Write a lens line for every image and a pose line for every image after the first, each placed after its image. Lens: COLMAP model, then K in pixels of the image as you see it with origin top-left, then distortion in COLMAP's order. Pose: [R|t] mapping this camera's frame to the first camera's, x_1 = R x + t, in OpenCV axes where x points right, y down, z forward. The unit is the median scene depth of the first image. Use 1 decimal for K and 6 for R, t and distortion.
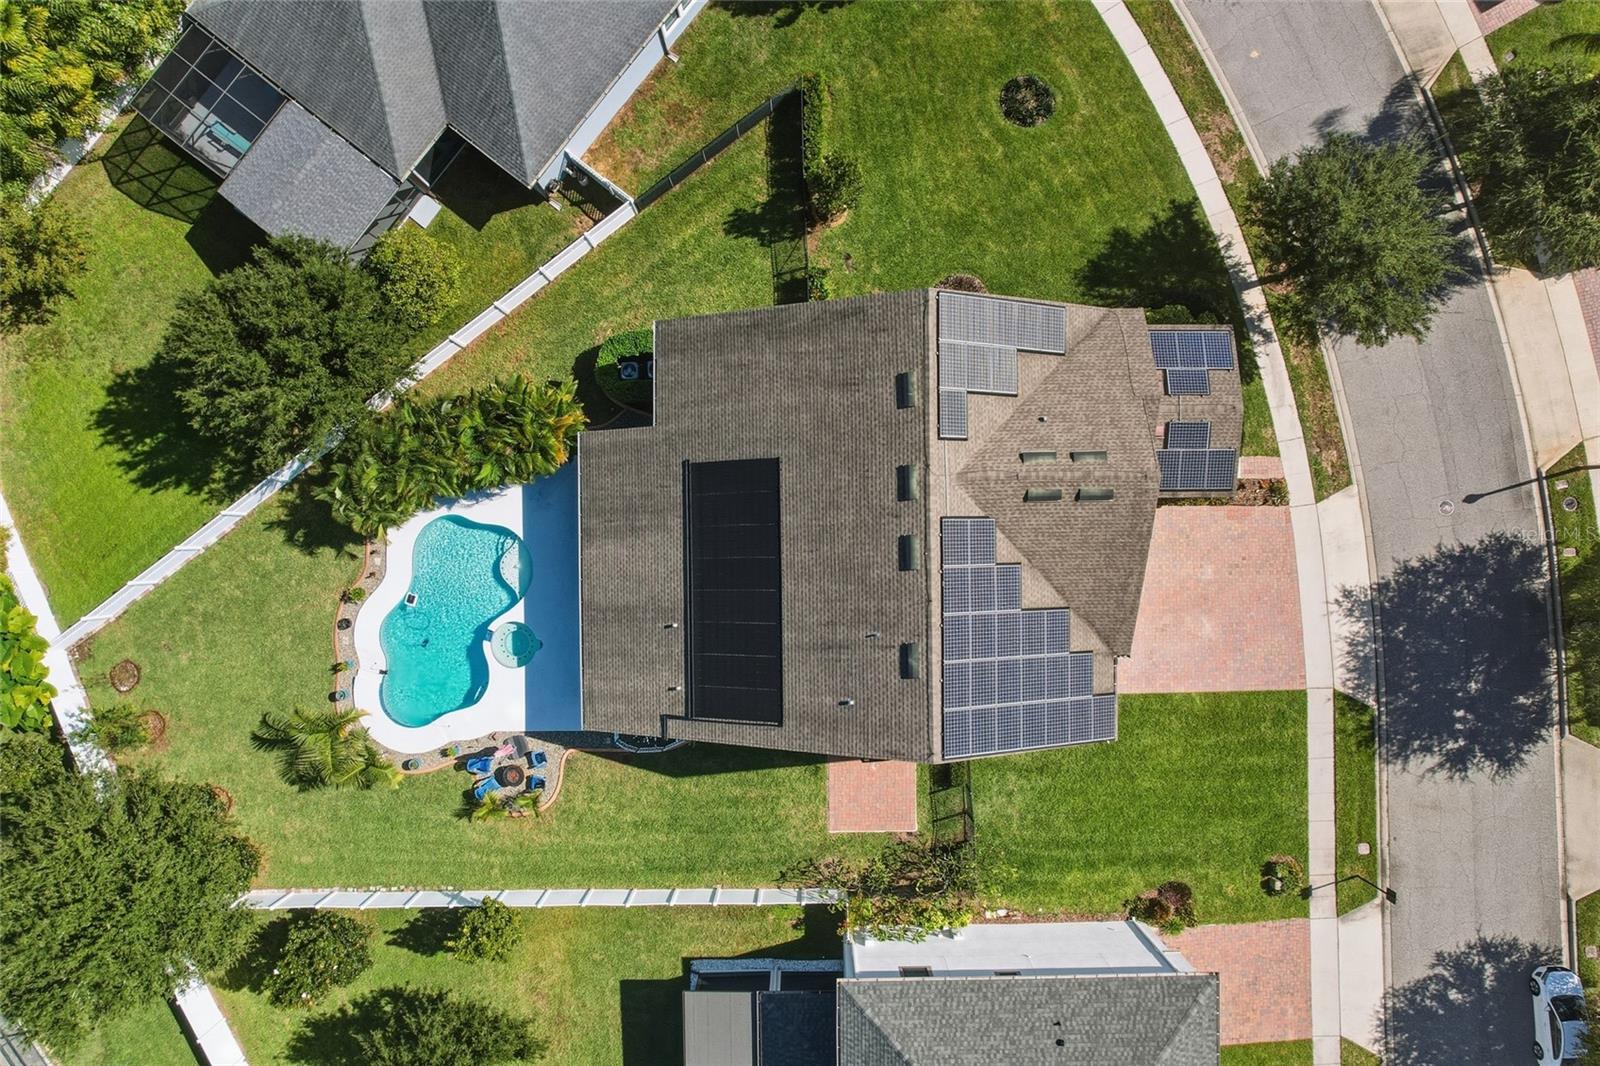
lens RADIAL K [[1019.5, 0, 806.6], [0, 1019.5, 537.5], [0, 0, 1]] dist [-0.070709, 0.062473]
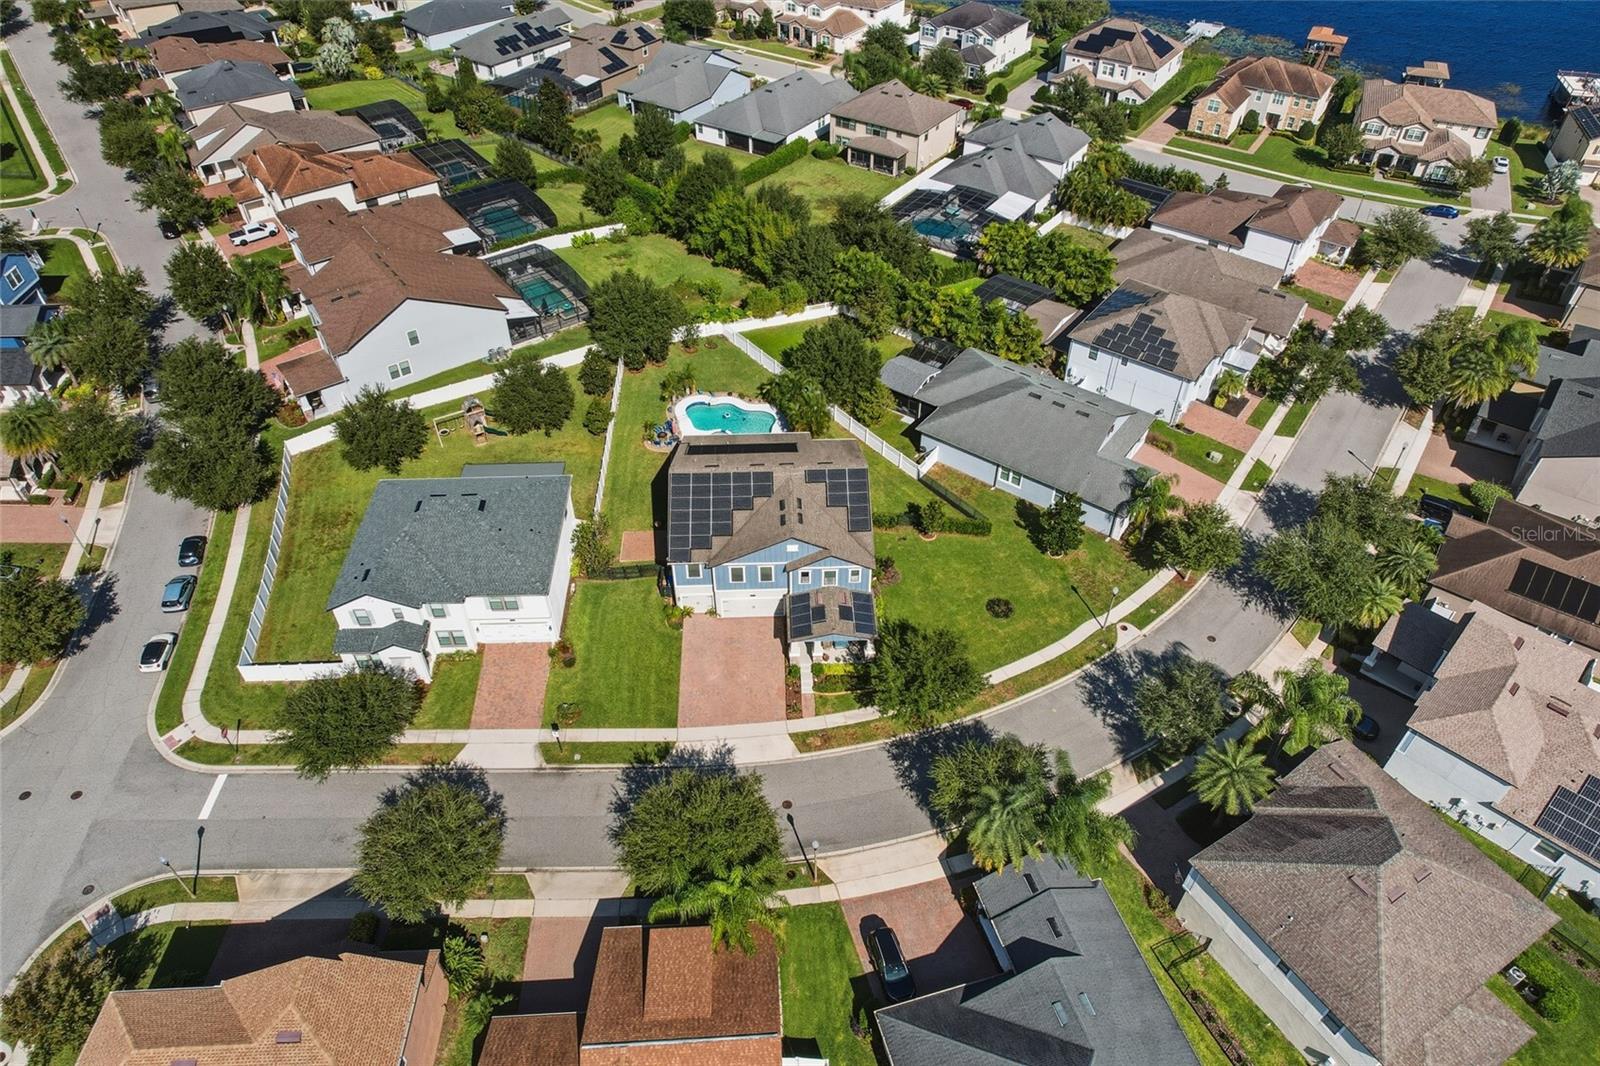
lens RADIAL K [[1019.5, 0, 806.6], [0, 1019.5, 537.5], [0, 0, 1]] dist [-0.070709, 0.062473]
pose [[0.032141, 0.675175, -0.736957, 1.685184], [-0.999481, 0.020010, -0.025257, -0.031010], [-0.002306, 0.737386, 0.675467, -0.416299]]
